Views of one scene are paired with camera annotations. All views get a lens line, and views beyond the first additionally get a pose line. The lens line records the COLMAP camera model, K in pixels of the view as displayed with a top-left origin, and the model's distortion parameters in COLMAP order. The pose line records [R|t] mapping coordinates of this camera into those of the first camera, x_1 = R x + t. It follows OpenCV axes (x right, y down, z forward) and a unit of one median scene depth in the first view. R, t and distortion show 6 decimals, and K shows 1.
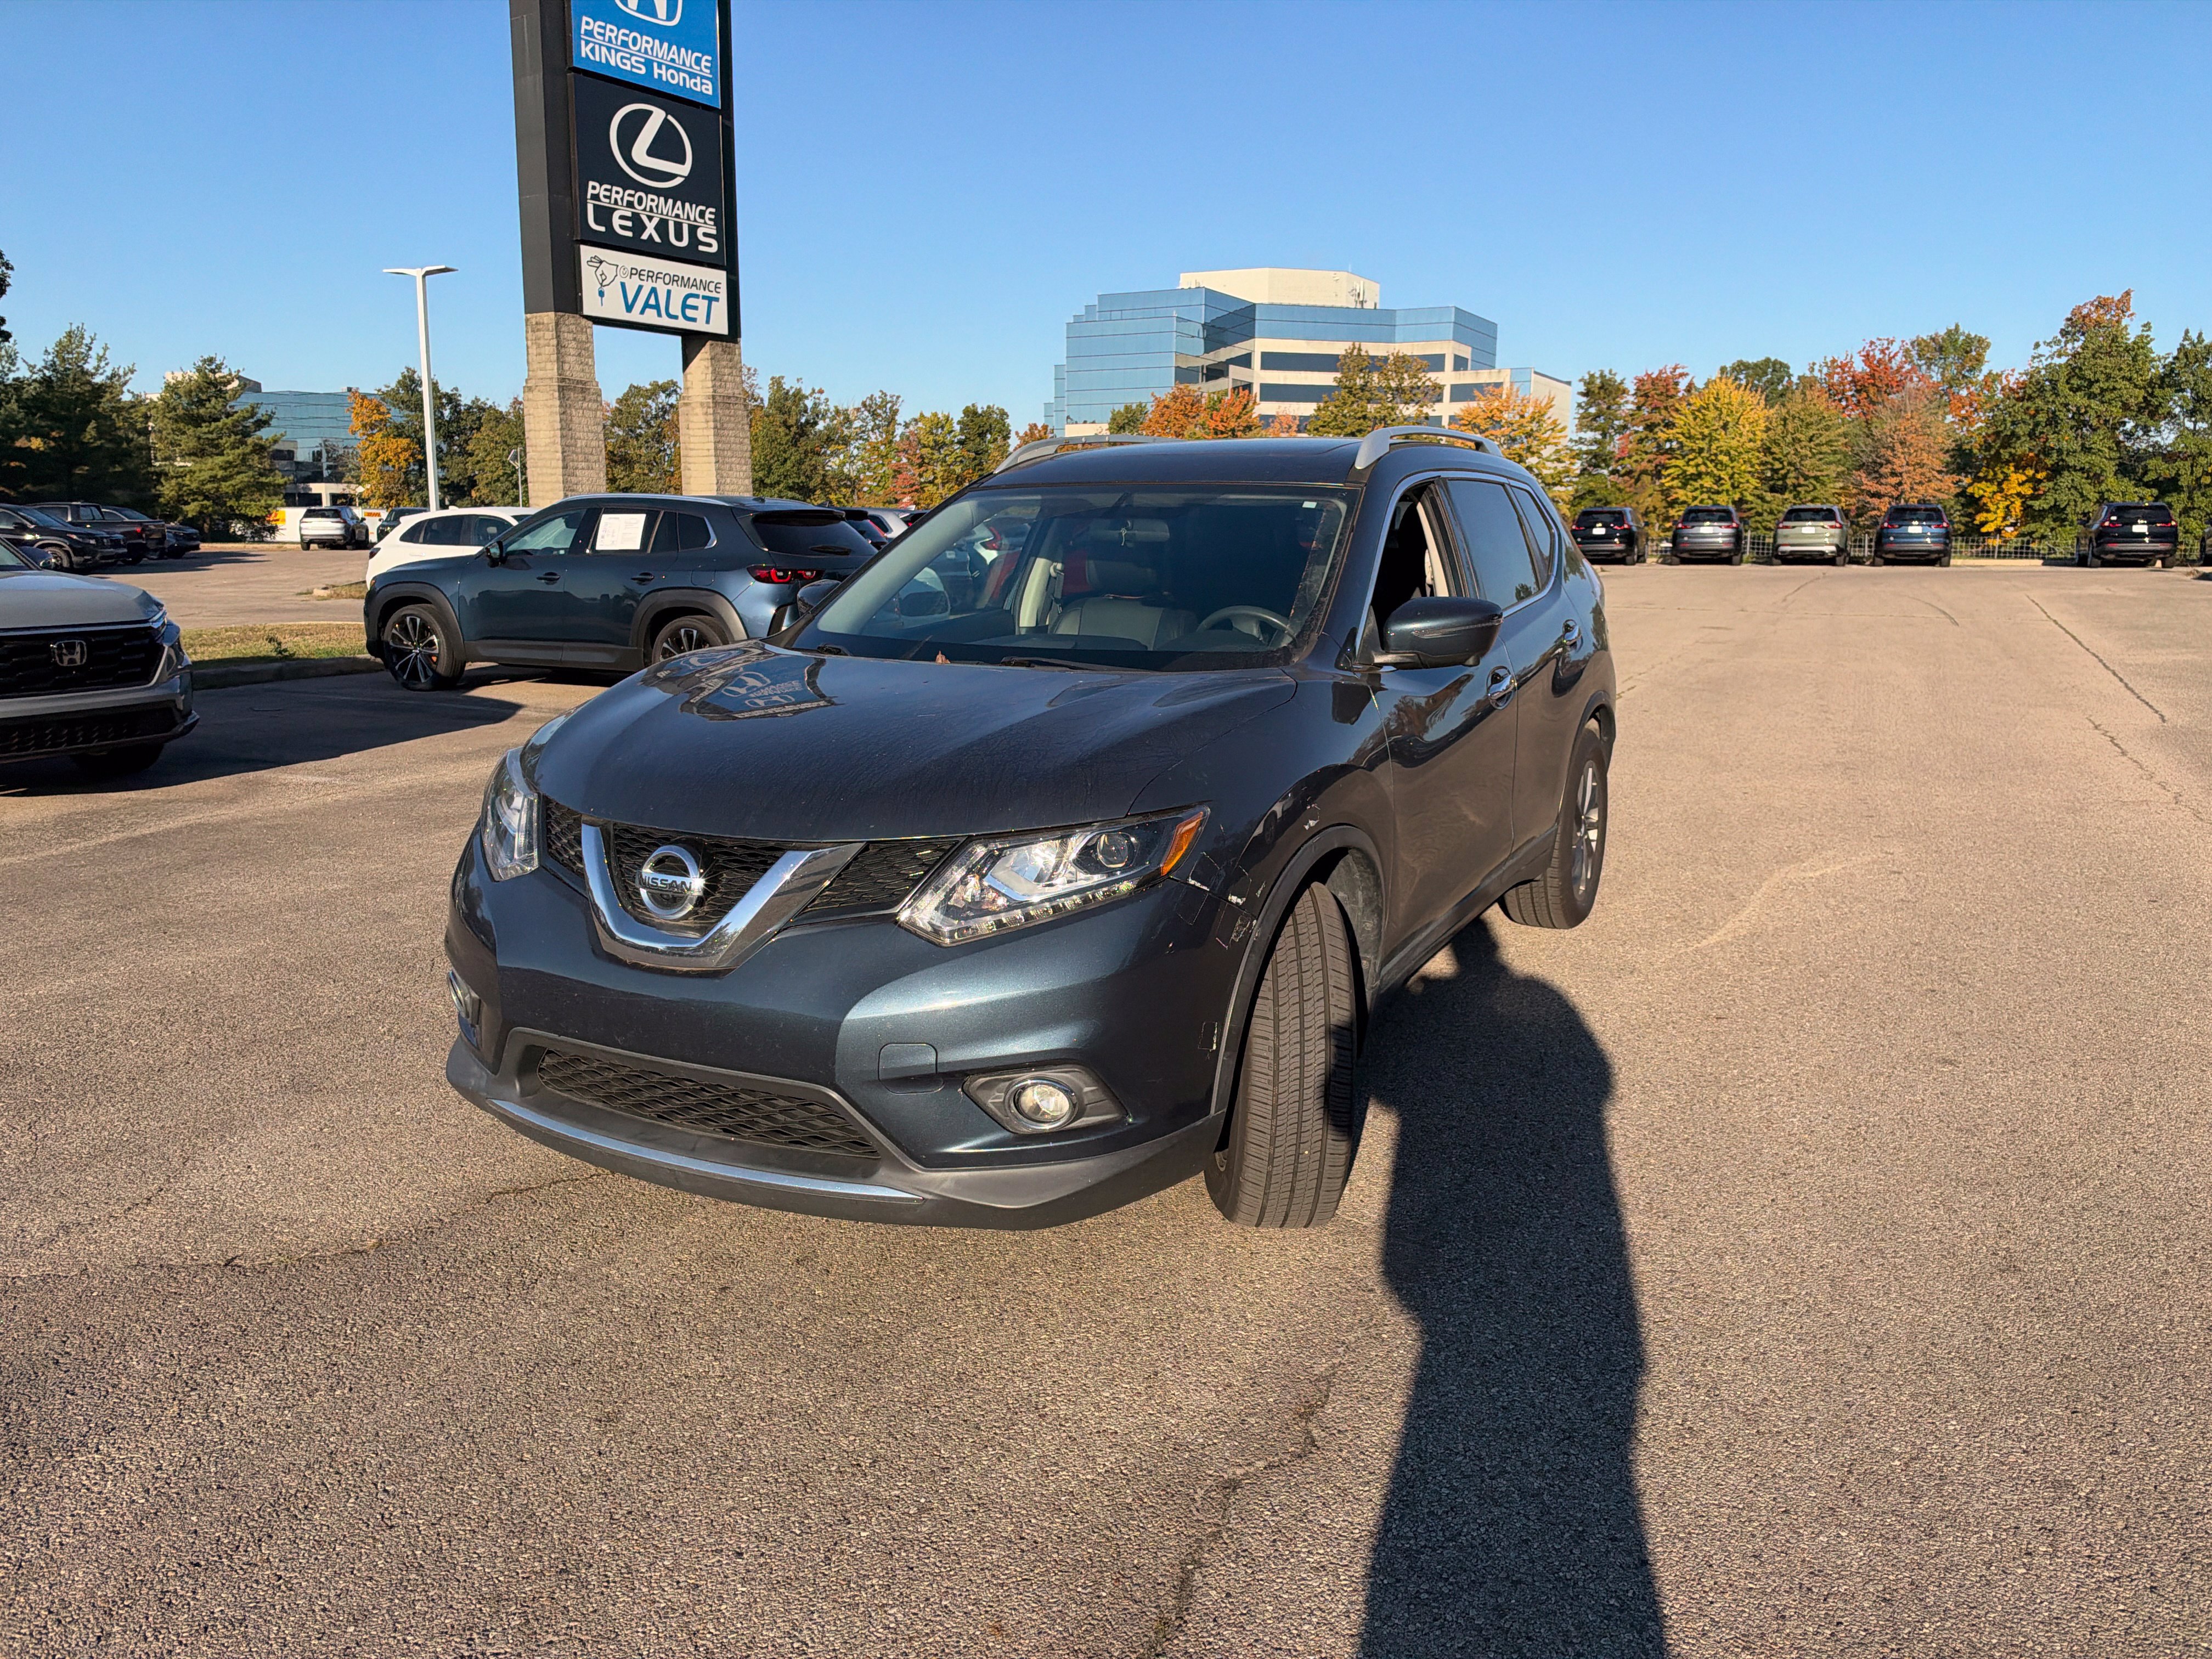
lens RADIAL K [[1616.3, 0, 1111.1], [0, 1616.3, 808.3], [0, 0, 1]] dist [-0.001760, -0.017031]
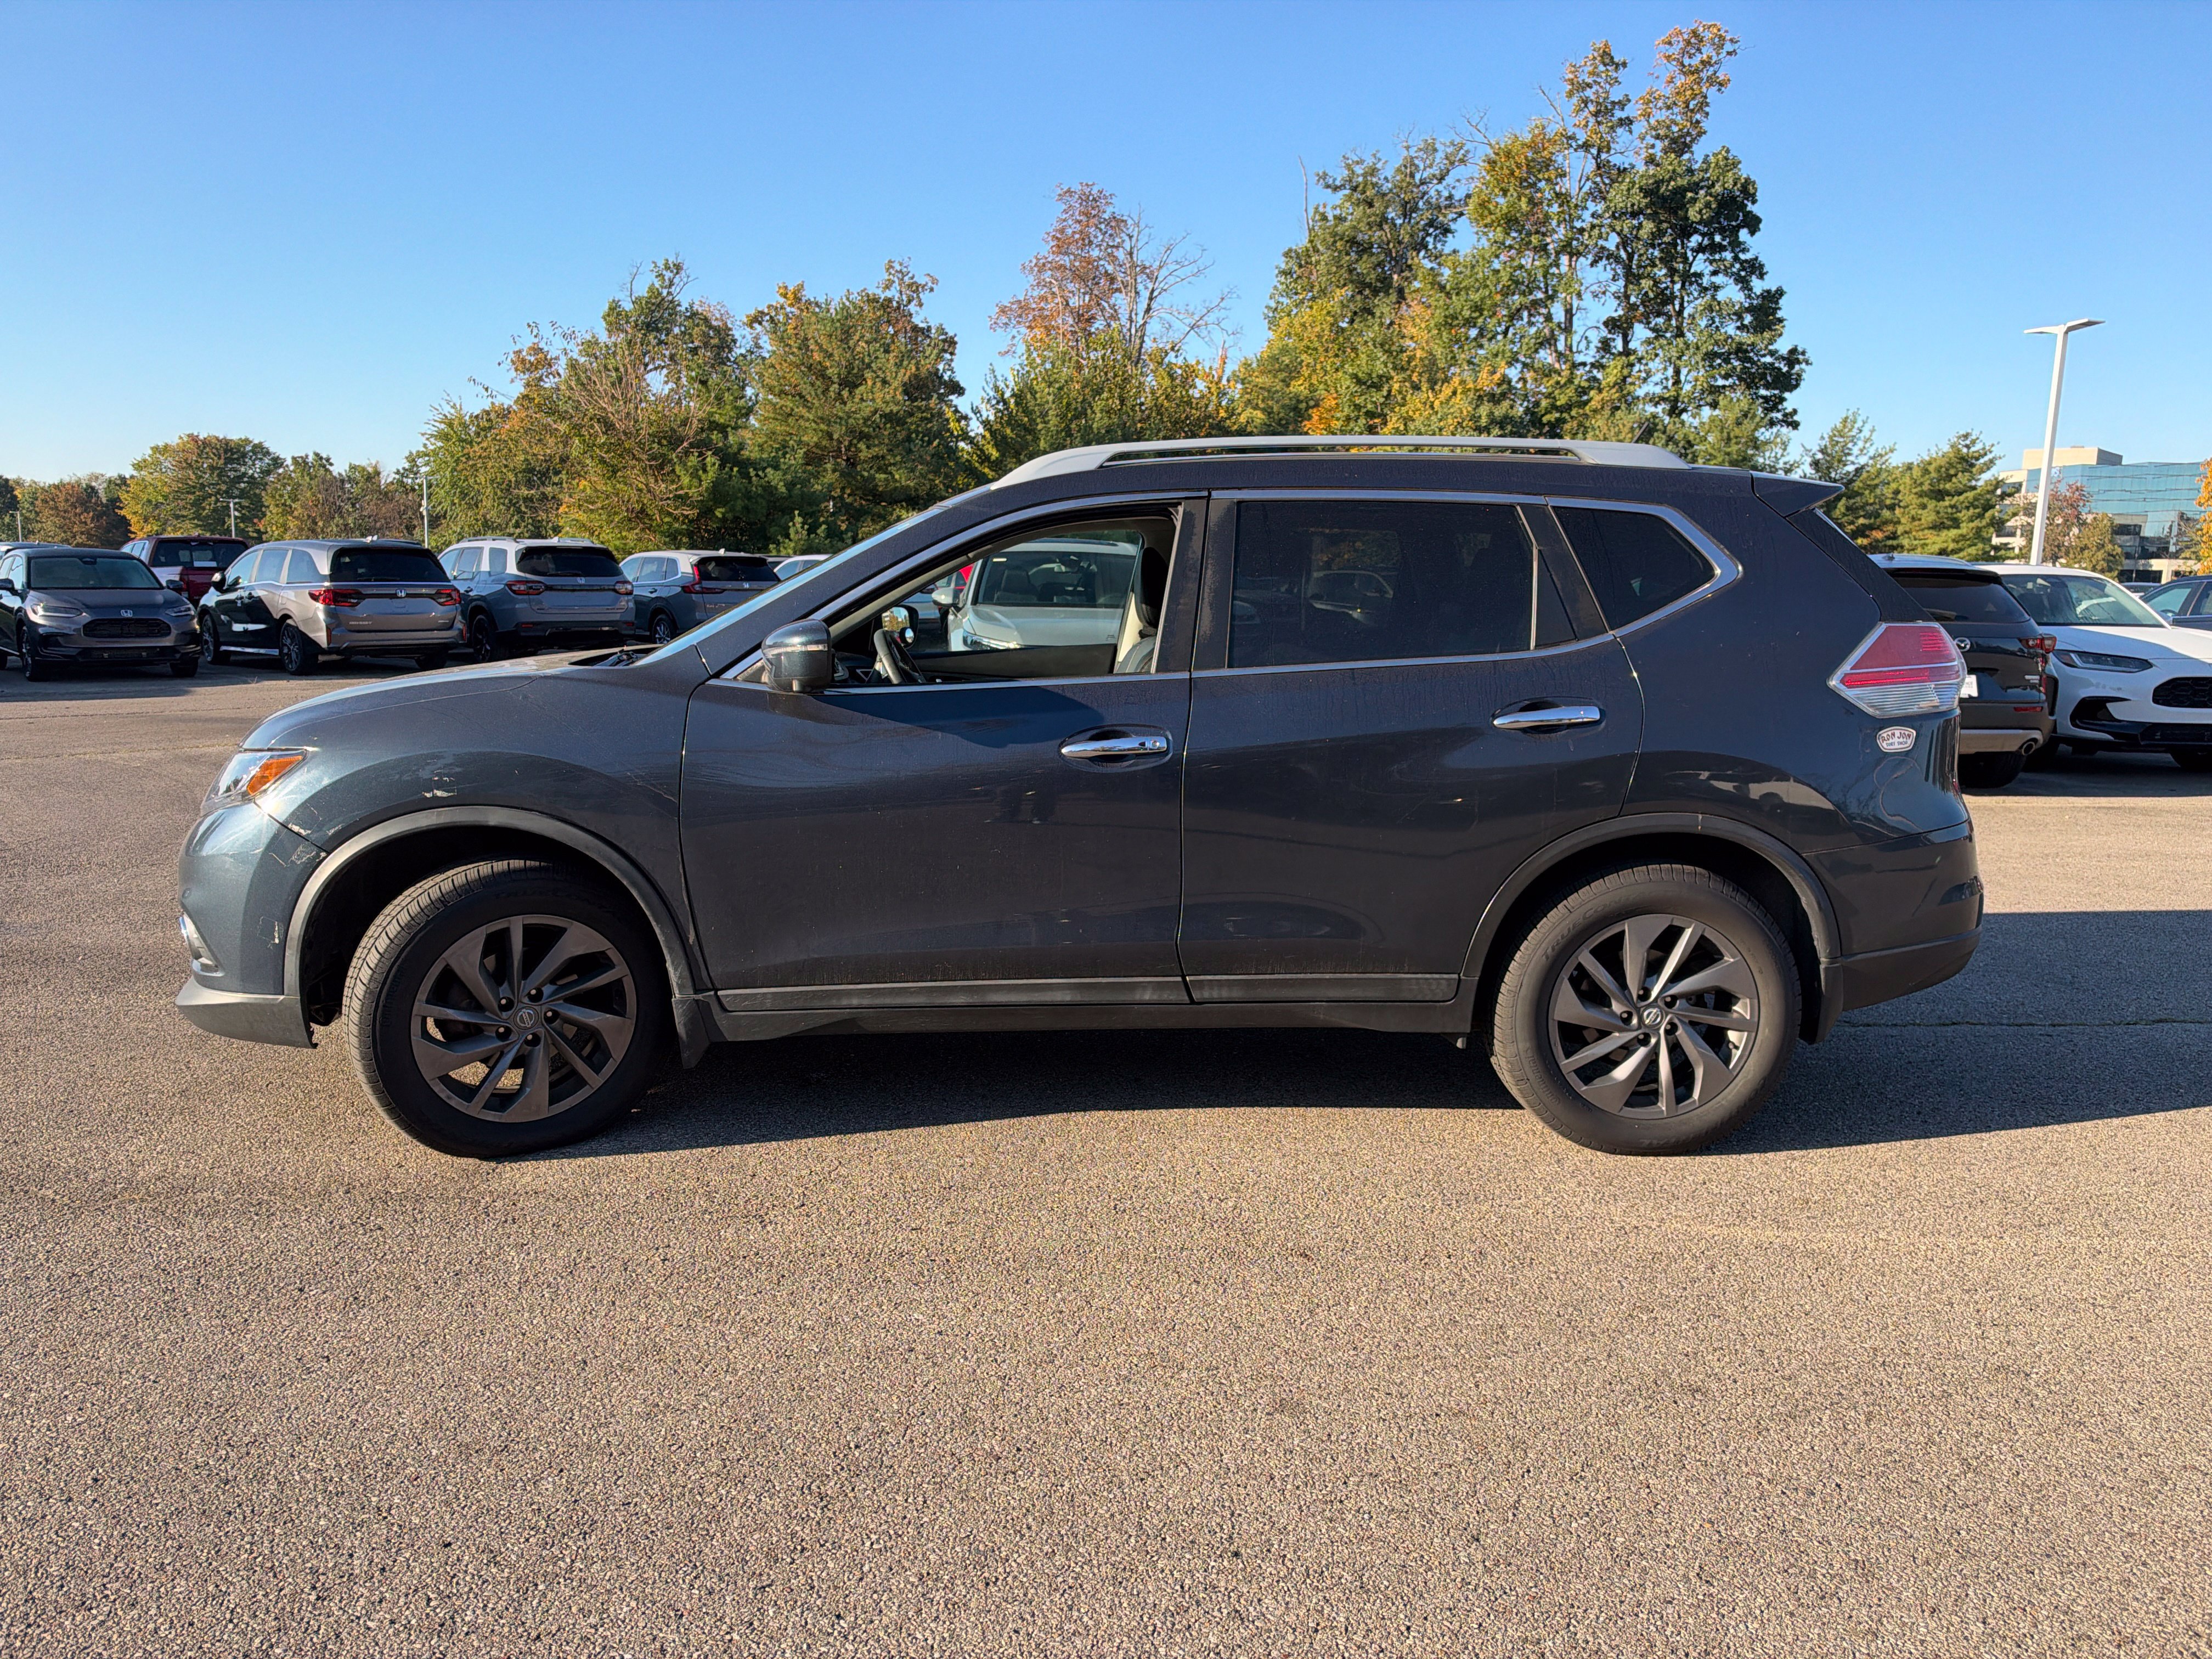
lens RADIAL K [[1616.3, 0, 1085.2], [0, 1616.3, 810.5], [0, 0, 1]] dist [-0.001760, -0.017031]
pose [[0.489128, 0.132781, -0.862046, 0.102207], [-0.171263, 0.983725, 0.054348, -0.009341], [0.855233, 0.121053, 0.503908, 0.061953]]
